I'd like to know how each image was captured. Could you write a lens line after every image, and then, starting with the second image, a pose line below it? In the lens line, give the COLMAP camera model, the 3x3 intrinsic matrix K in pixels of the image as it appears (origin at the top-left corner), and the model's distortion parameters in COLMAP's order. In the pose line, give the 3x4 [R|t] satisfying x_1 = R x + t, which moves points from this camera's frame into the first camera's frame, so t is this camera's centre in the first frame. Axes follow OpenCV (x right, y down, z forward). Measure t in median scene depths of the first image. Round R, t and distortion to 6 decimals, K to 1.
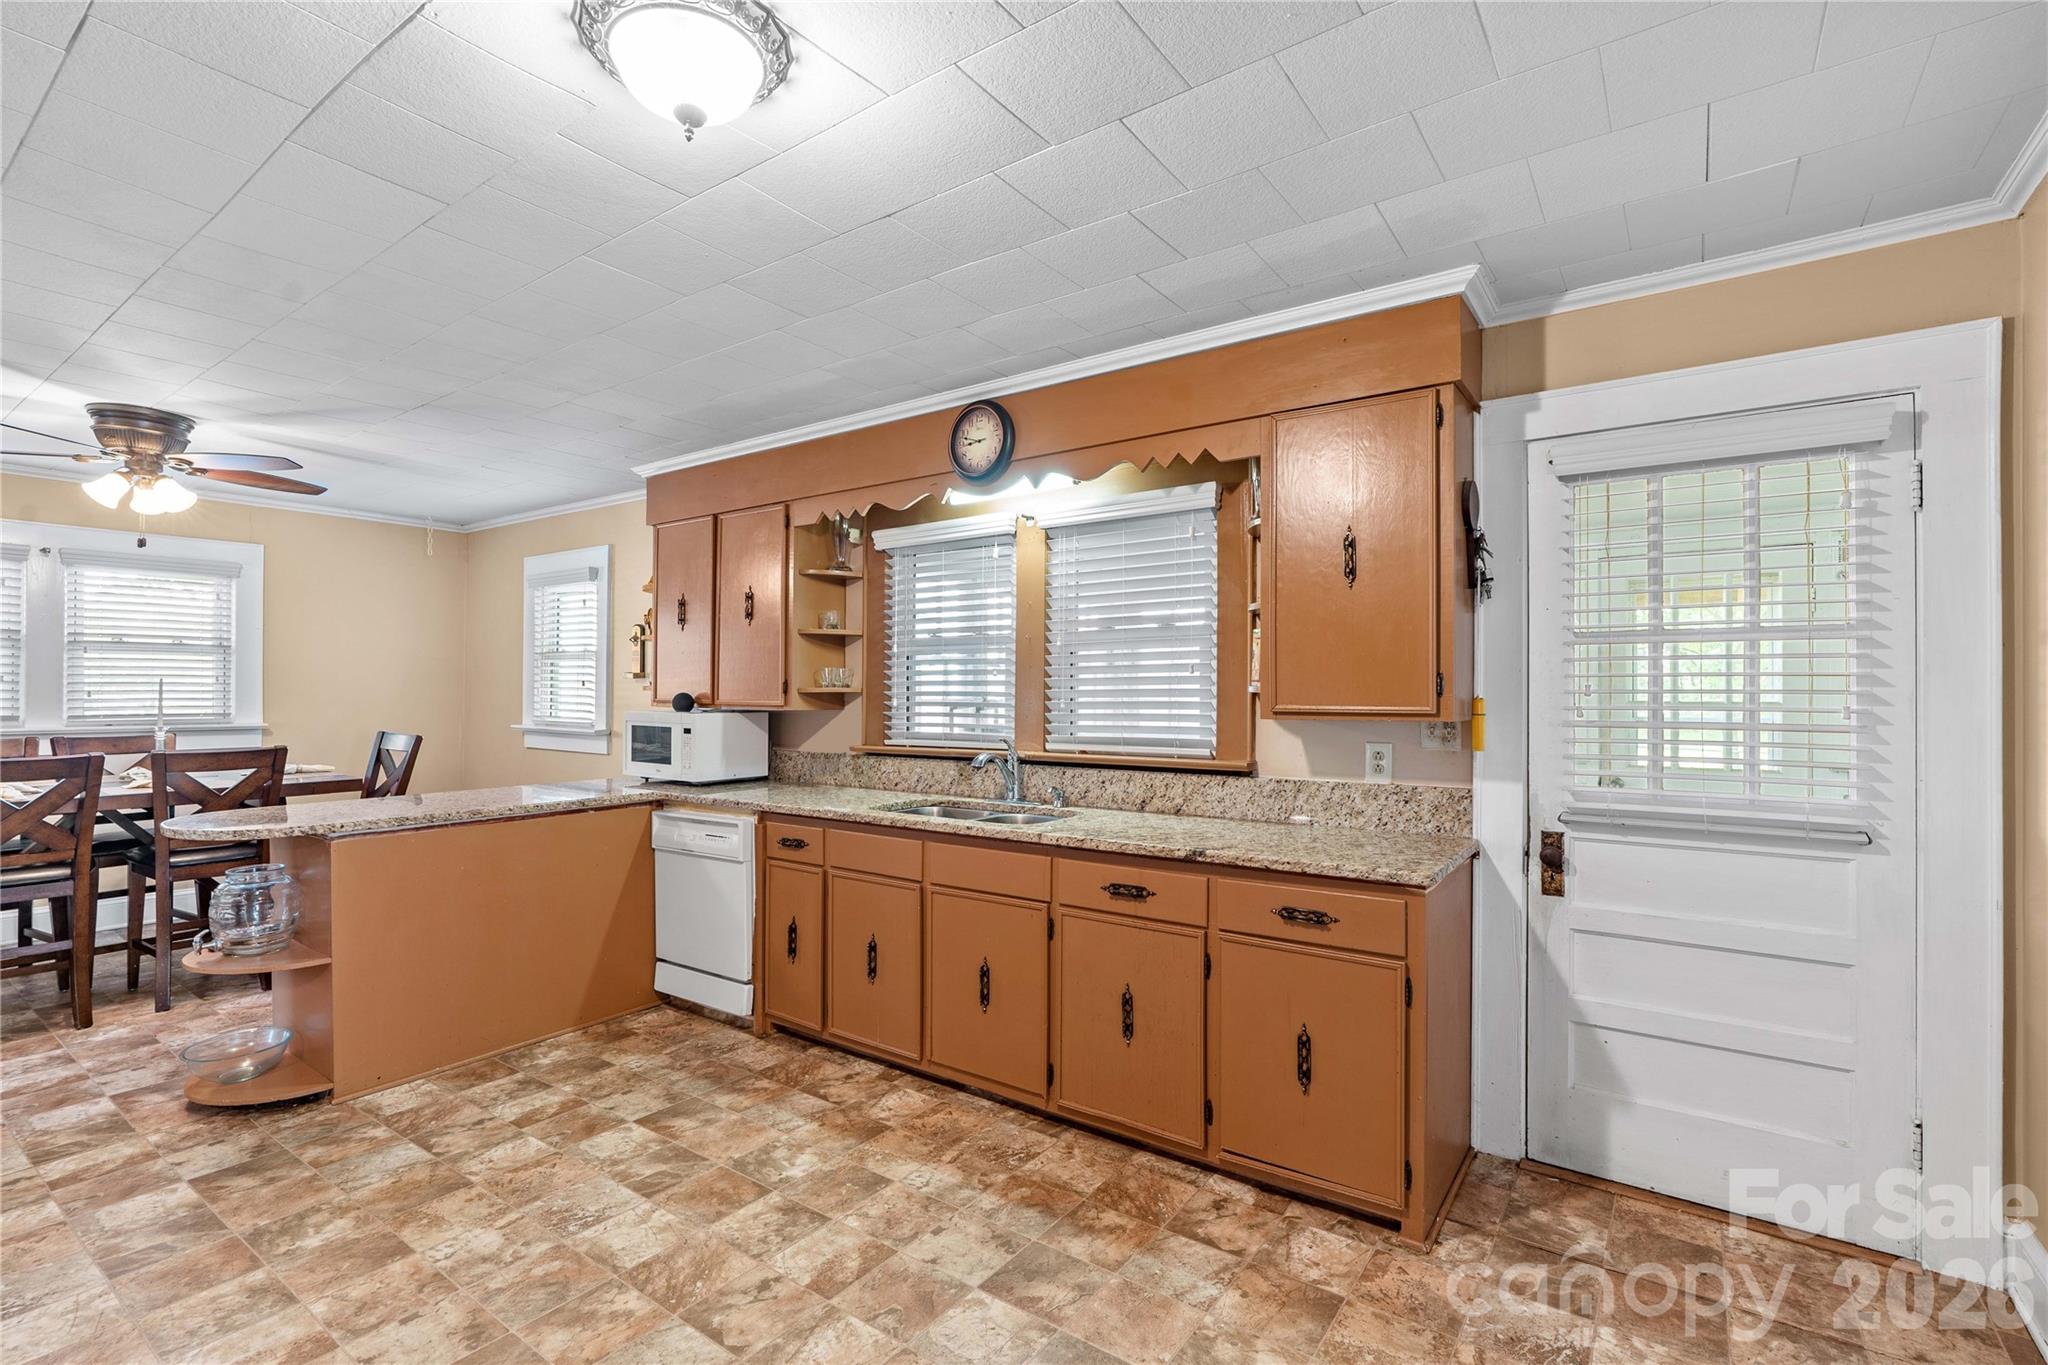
lens RADIAL K [[934.5, 0, 1021.9], [0, 934.5, 688.7], [0, 0, 1]] dist [-0.008228, 0.000987]
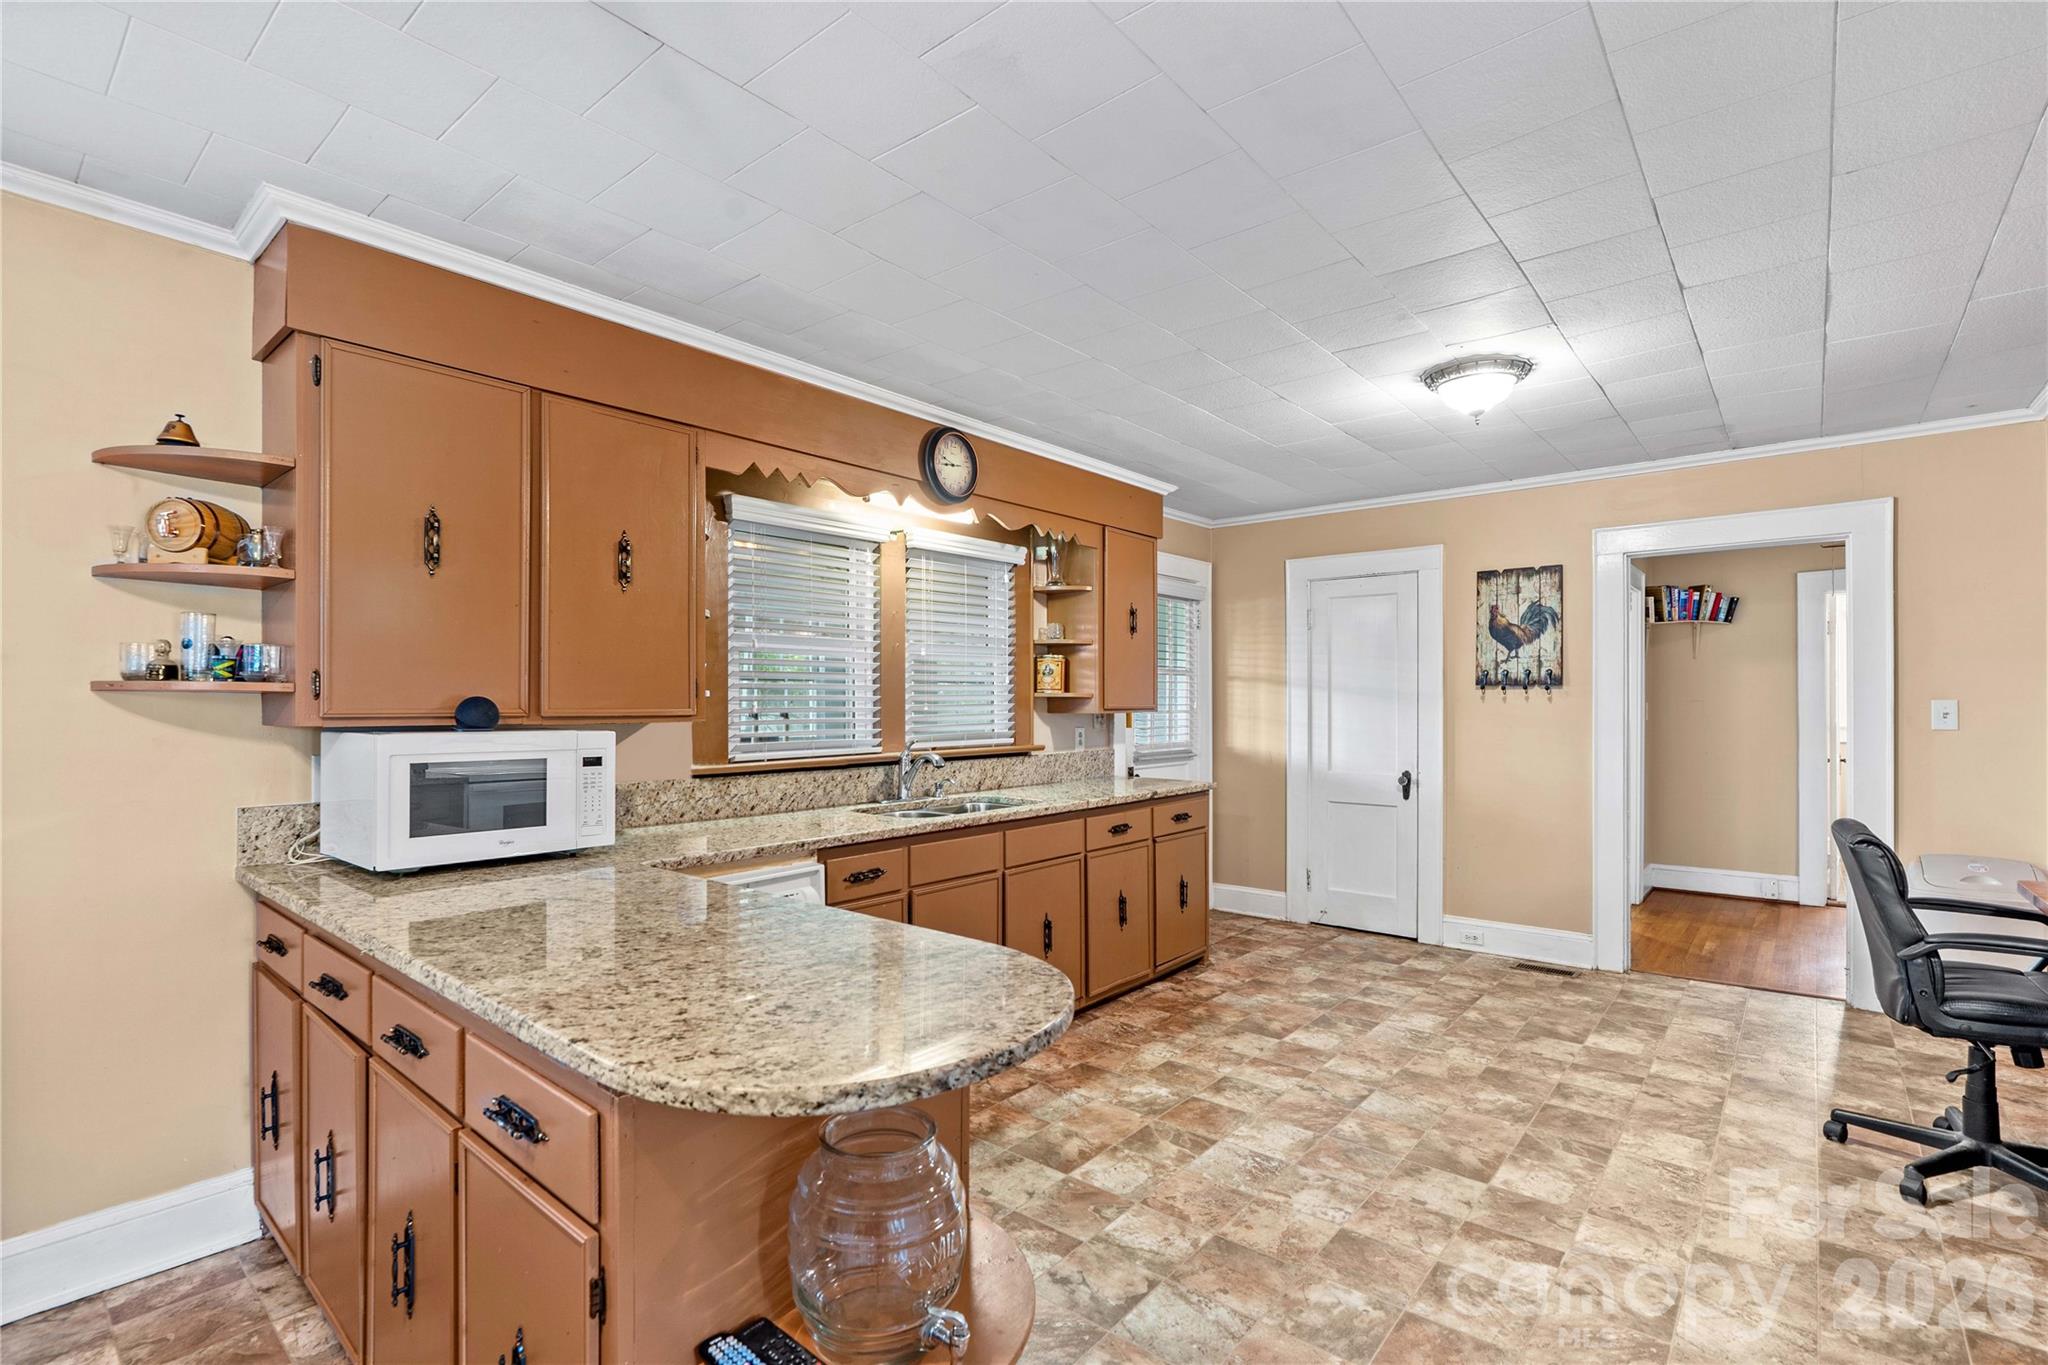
lens RADIAL K [[942.7, 0, 1023.0], [0, 942.7, 692.7], [0, 0, 1]] dist [-0.004774, 0.000177]
pose [[0.073967, 0.007062, 0.997236, -1.330236], [-0.003108, 0.999972, -0.006851, 0.007279], [-0.997256, -0.002592, 0.073986, 0.977631]]
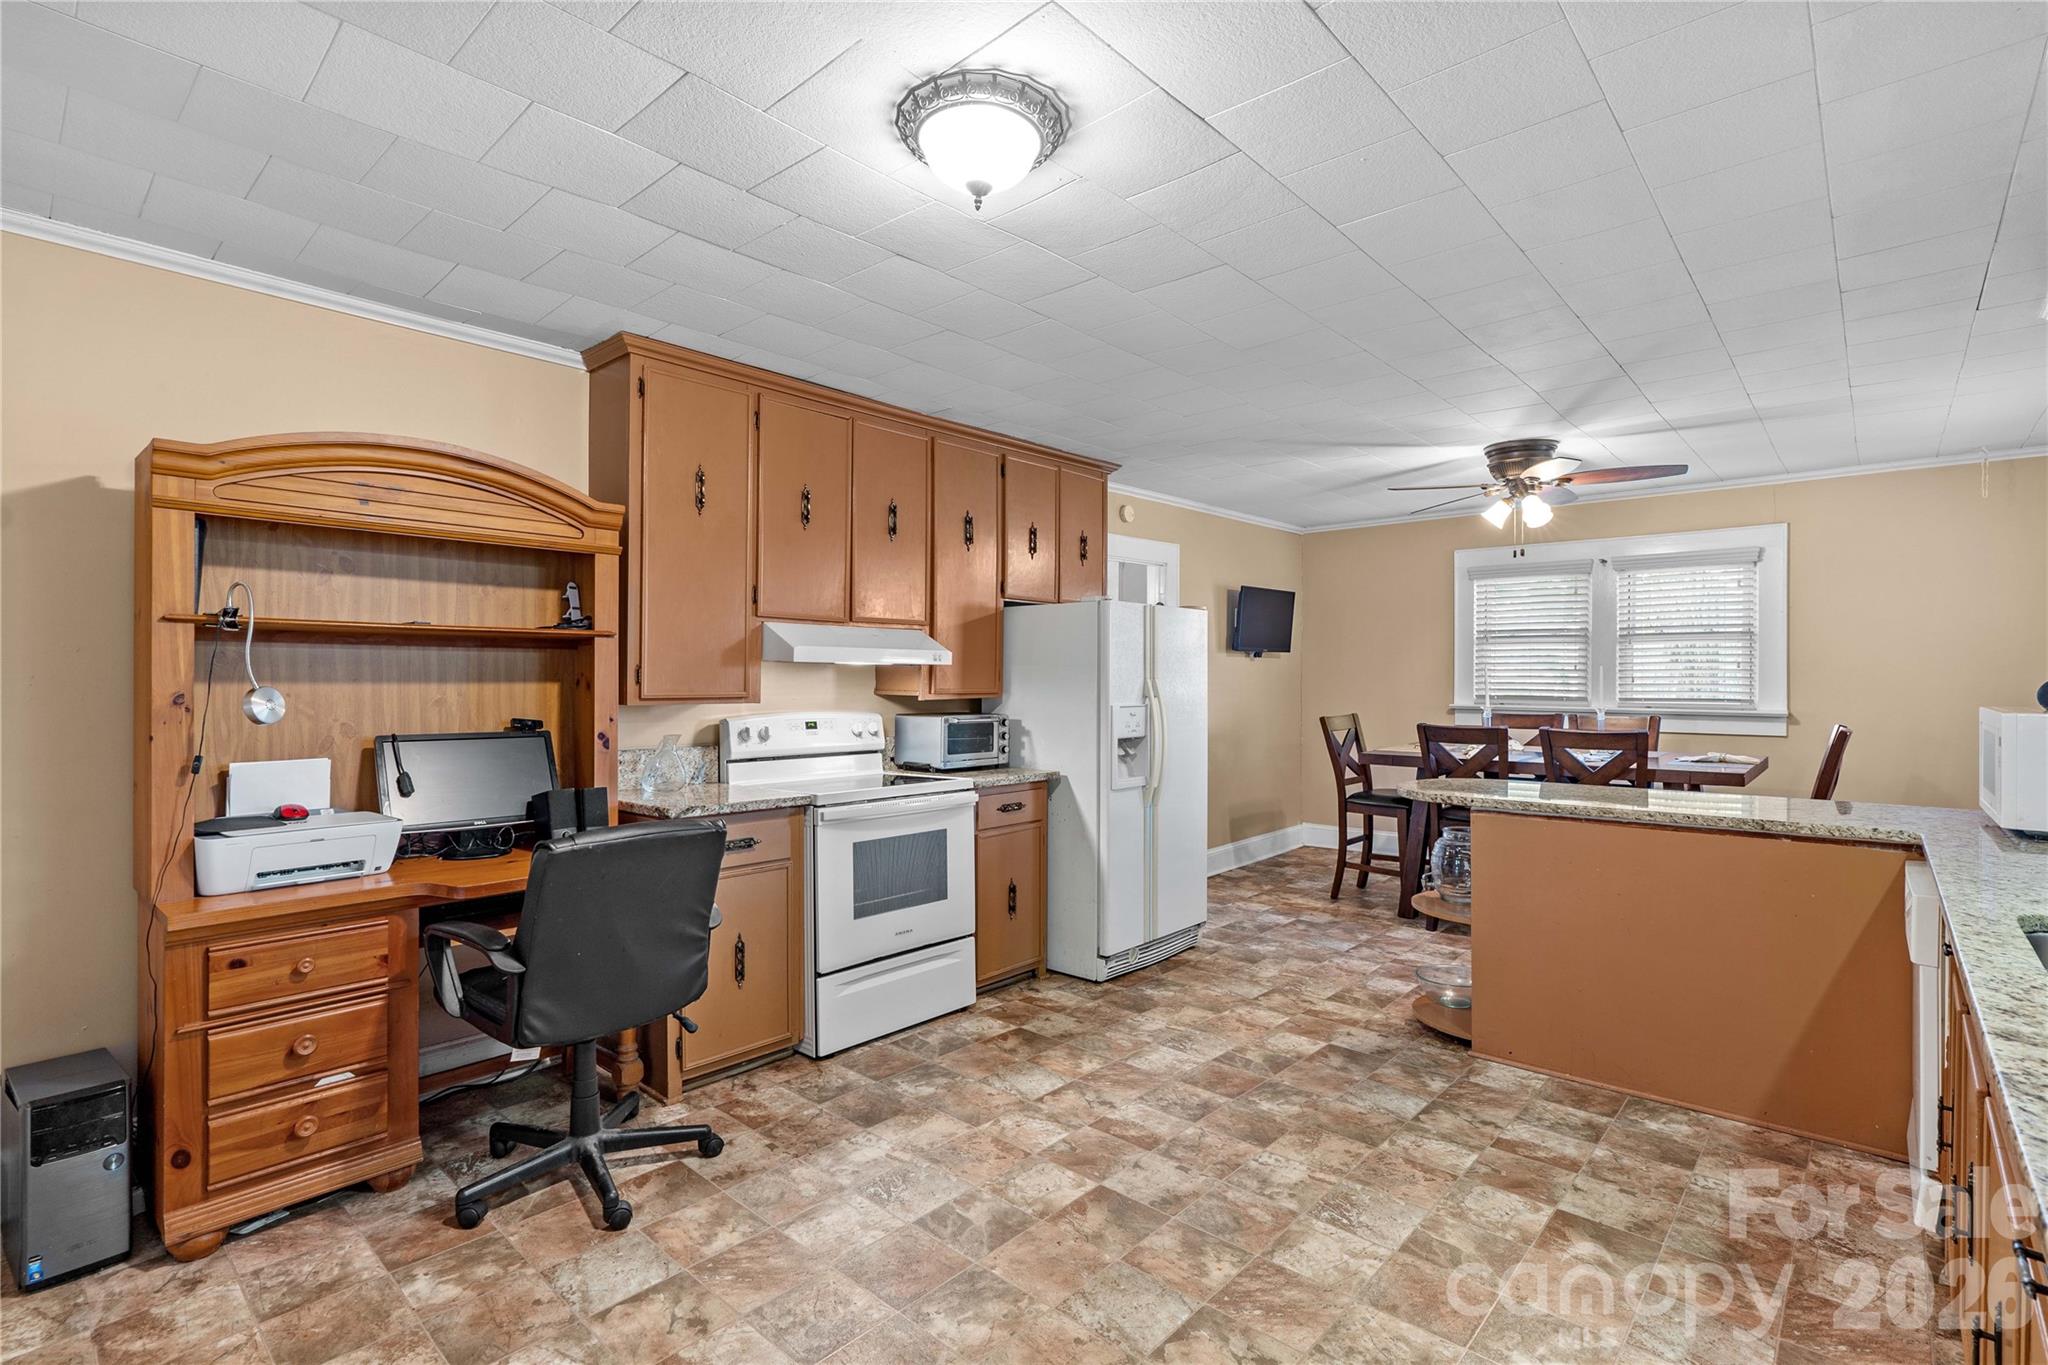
lens RADIAL K [[963.8, 0, 1026.5], [0, 963.8, 673.3], [0, 0, 1]] dist [-0.004141, -0.000279]
pose [[-0.109605, -0.004935, -0.993963, 0.460834], [0.001220, 0.999986, -0.005100, 0.005026], [0.993974, -0.001772, -0.109598, 0.635750]]
